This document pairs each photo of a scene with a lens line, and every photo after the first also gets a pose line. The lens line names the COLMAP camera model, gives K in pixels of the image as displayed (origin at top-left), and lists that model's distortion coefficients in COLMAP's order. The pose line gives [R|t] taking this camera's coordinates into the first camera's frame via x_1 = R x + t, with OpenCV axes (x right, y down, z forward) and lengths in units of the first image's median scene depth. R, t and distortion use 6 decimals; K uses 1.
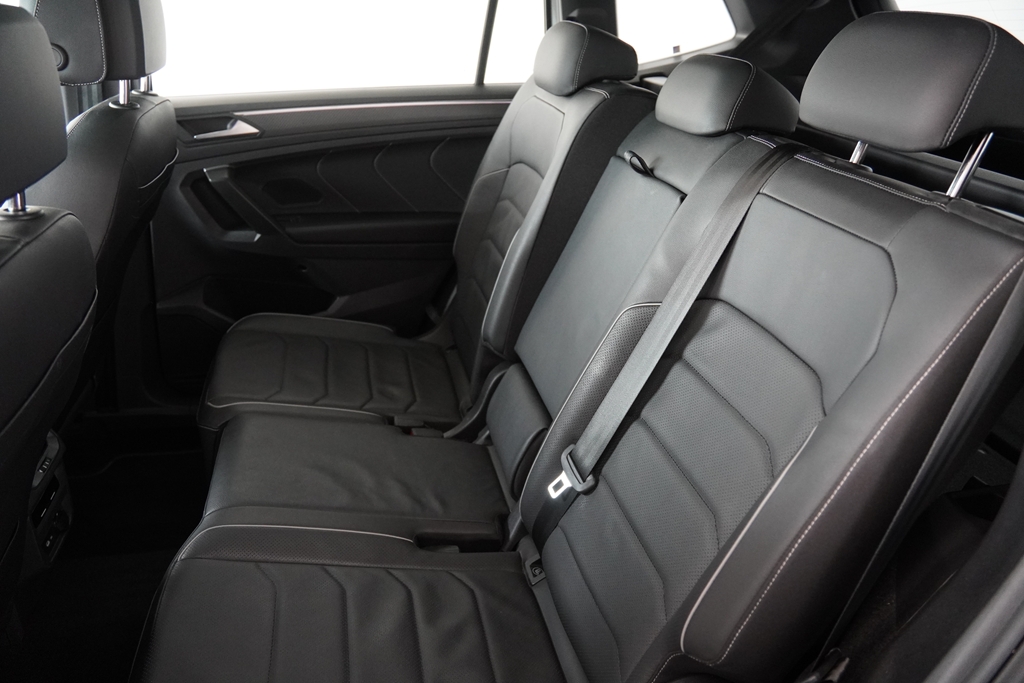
lens RADIAL K [[771.8, 0, 512.0], [0, 771.8, 341.5], [0, 0, 1]] dist [-0.137721, 0.110098]
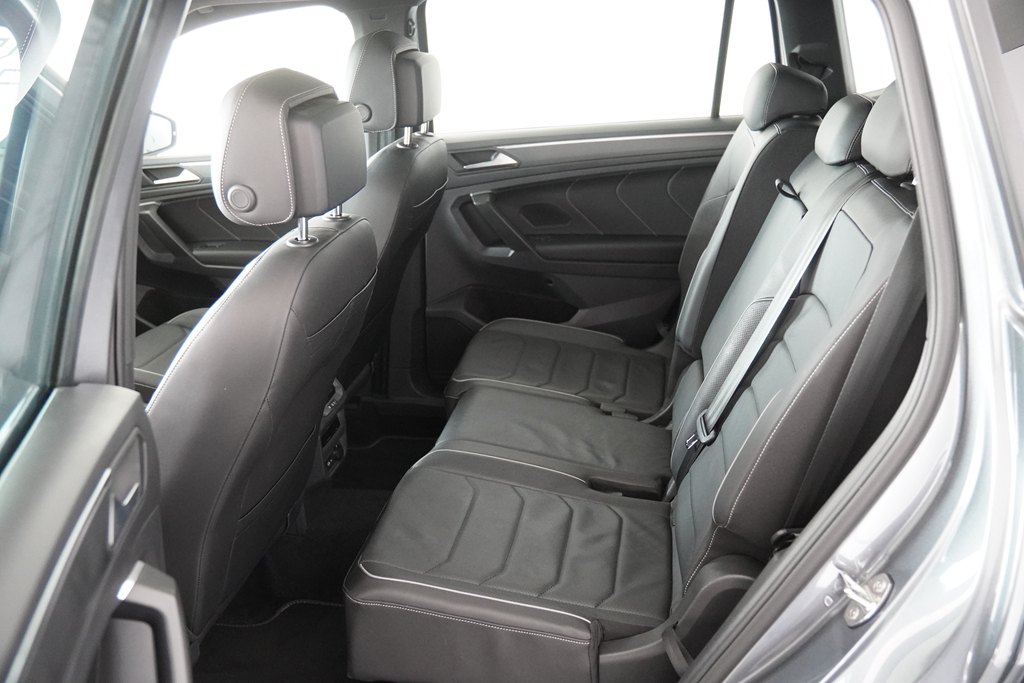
lens RADIAL K [[932.4, 0, 512.0], [0, 932.4, 341.5], [0, 0, 1]] dist [-0.004064, 0.000689]
pose [[0.930813, 0.052365, -0.361726, 0.235036], [-0.077194, 0.995524, -0.054523, 0.093331], [0.357252, 0.078674, 0.930689, -0.392316]]
